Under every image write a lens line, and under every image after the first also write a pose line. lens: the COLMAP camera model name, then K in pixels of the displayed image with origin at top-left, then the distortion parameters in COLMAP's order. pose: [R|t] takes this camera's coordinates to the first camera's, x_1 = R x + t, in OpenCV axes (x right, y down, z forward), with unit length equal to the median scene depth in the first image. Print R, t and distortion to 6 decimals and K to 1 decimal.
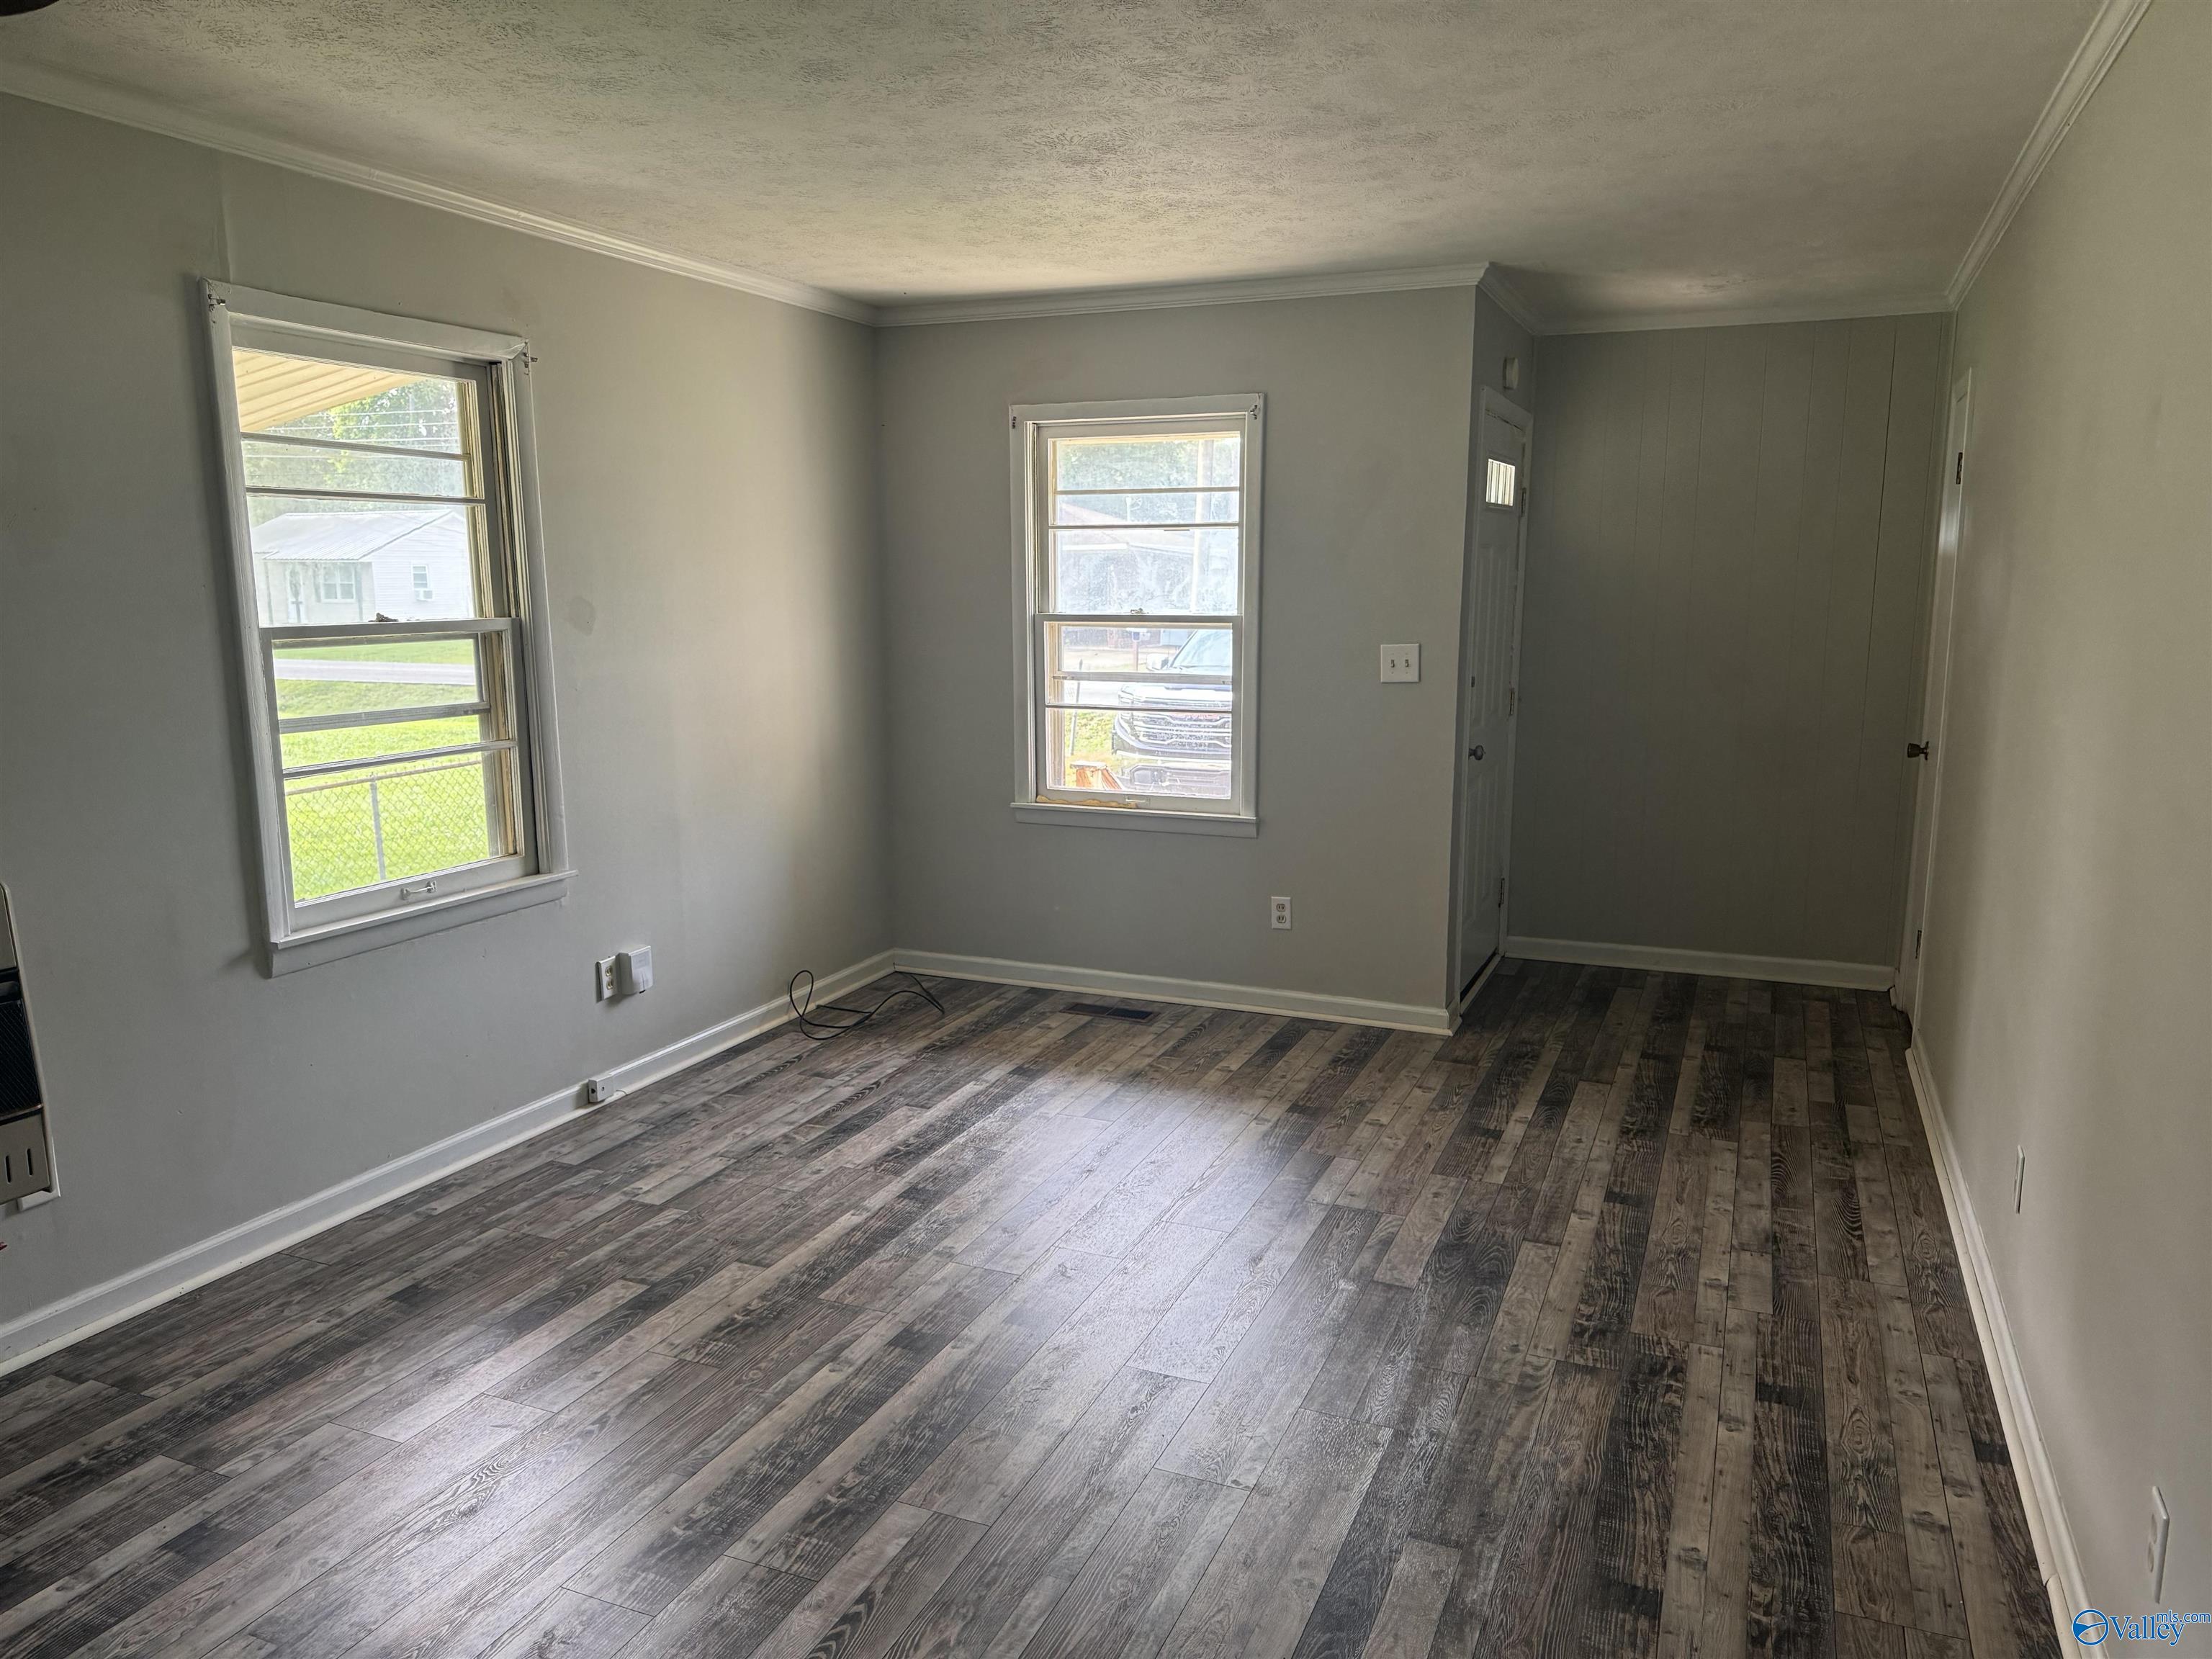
lens RADIAL K [[1495.4, 0, 1106.0], [0, 1495.4, 829.5], [0, 0, 1]] dist [-0.001179, -0.002613]
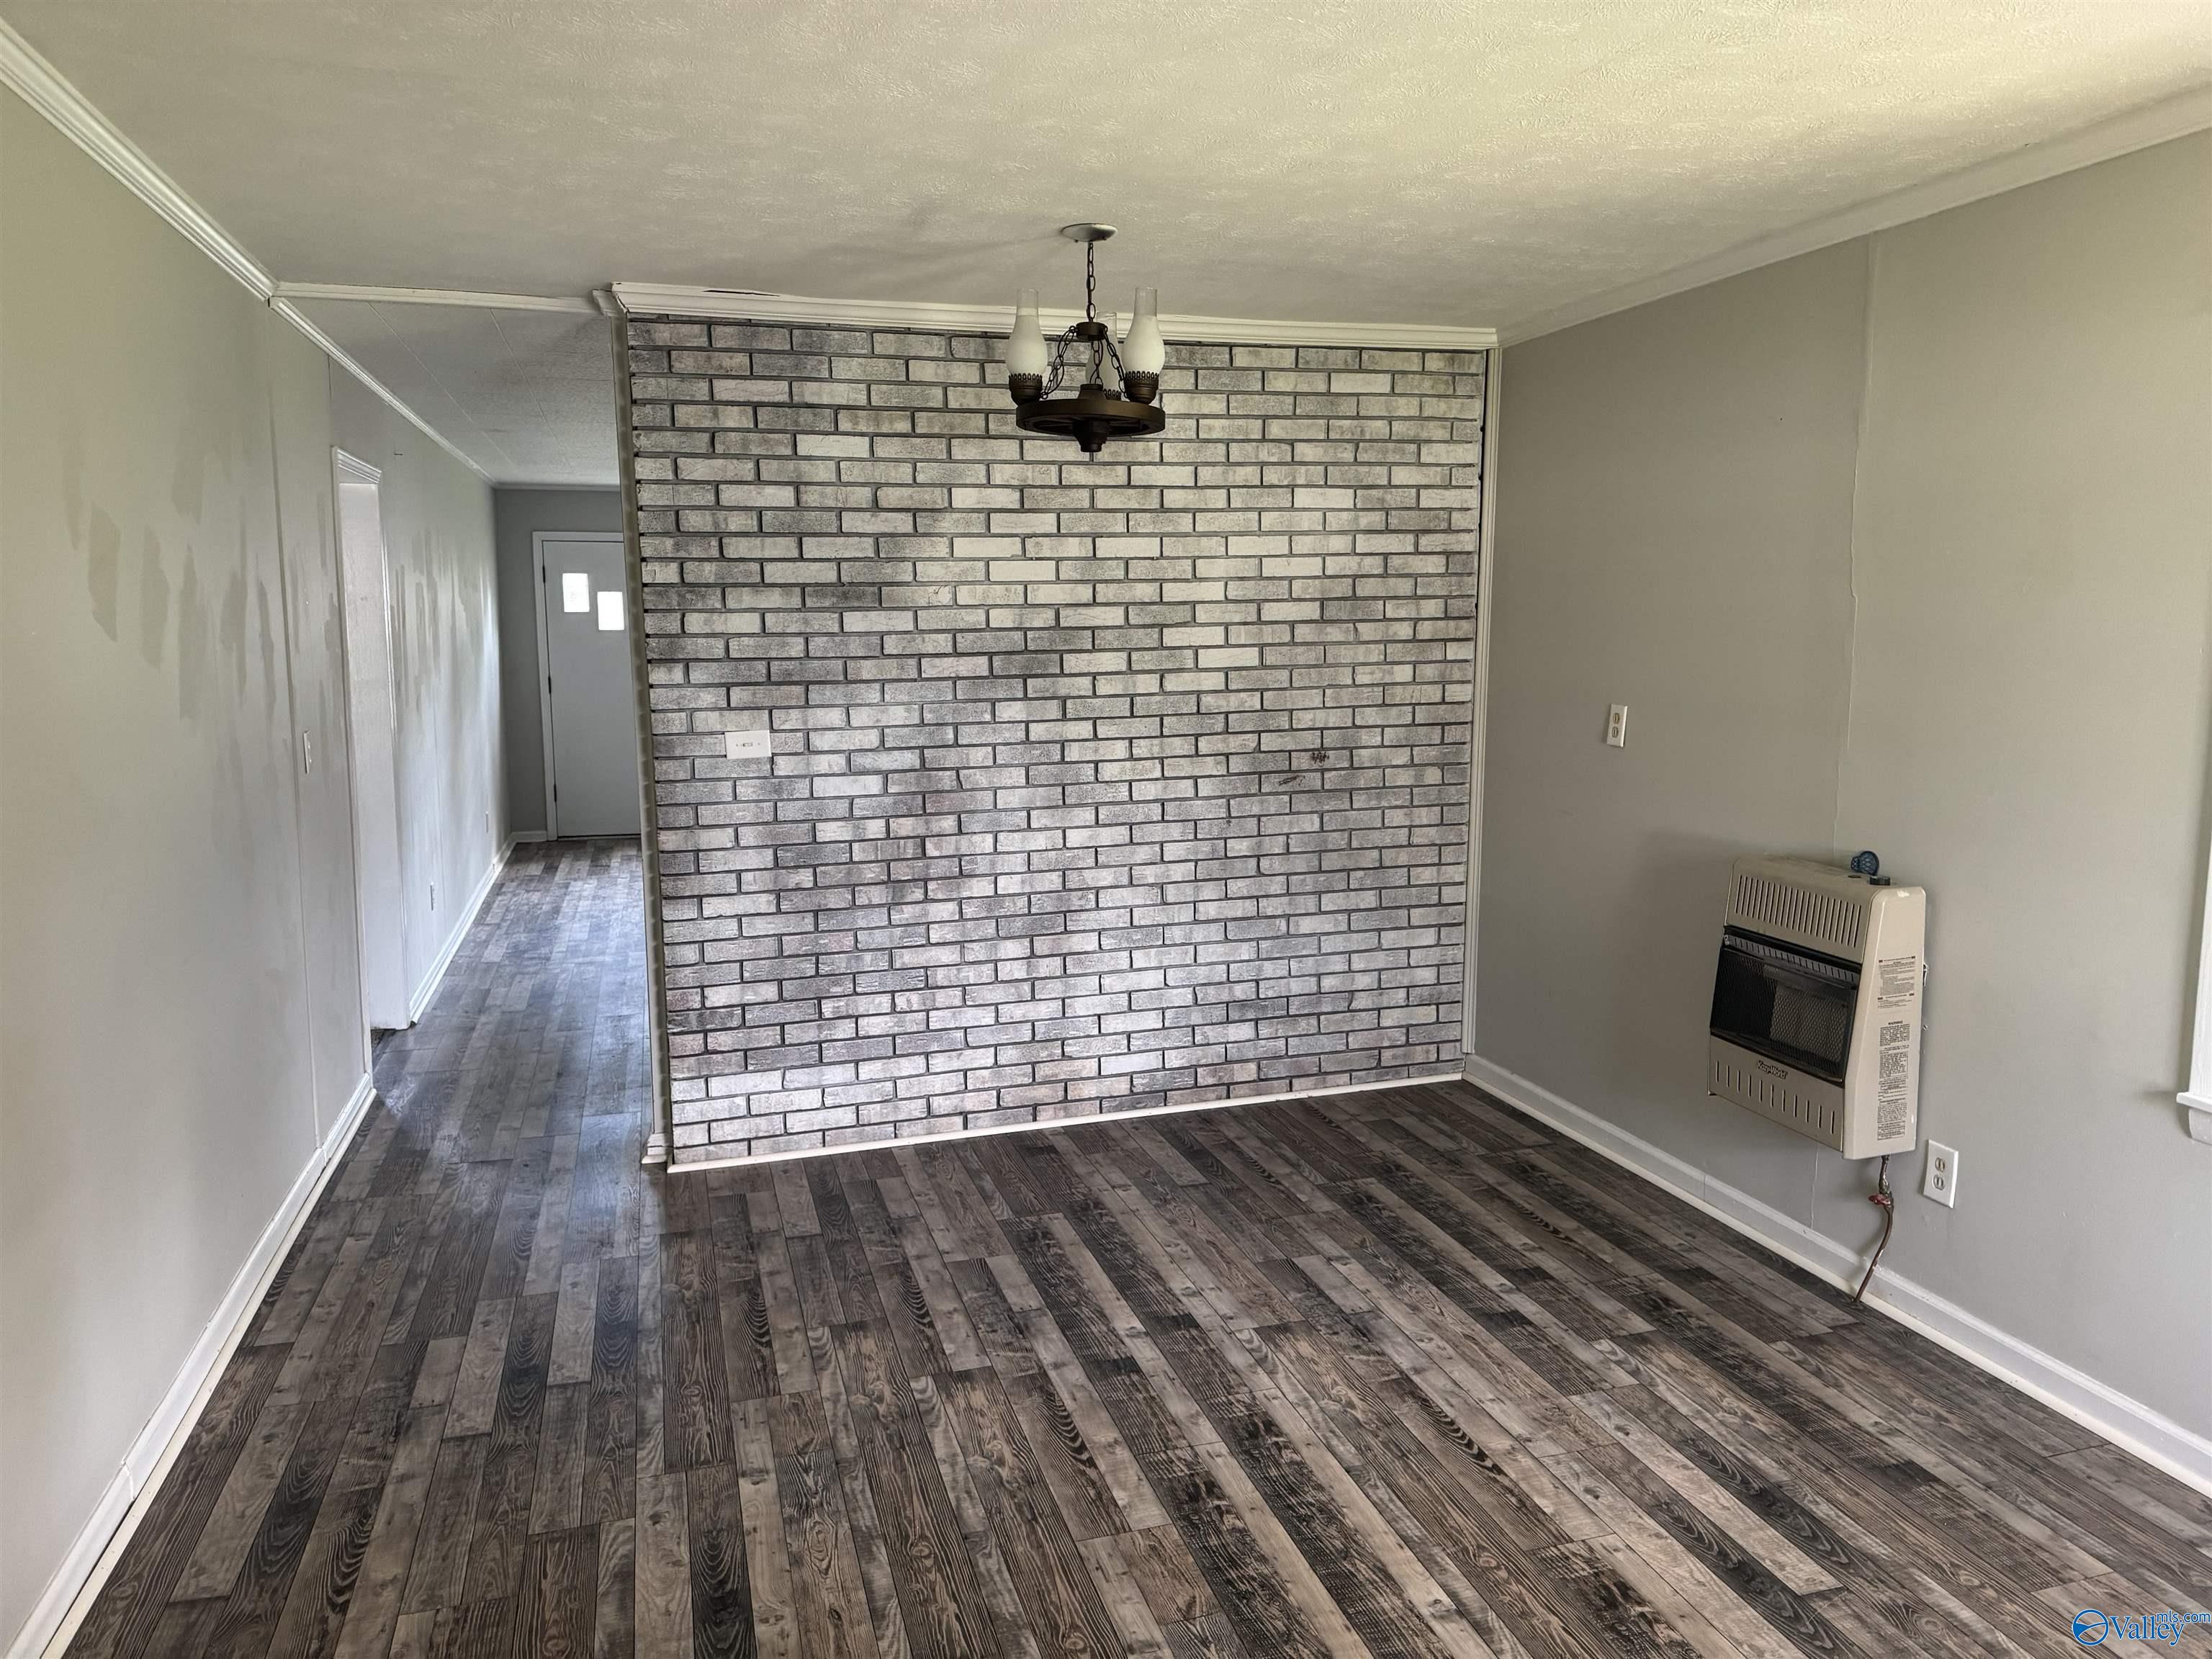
lens RADIAL K [[1495.4, 0, 1106.0], [0, 1495.4, 829.5], [0, 0, 1]] dist [-0.001179, -0.002613]
pose [[-0.753680, 0.095003, -0.650339, 0.390314], [-0.110268, 0.957194, 0.267619, -0.212925], [0.647925, 0.273411, -0.710942, 1.172251]]
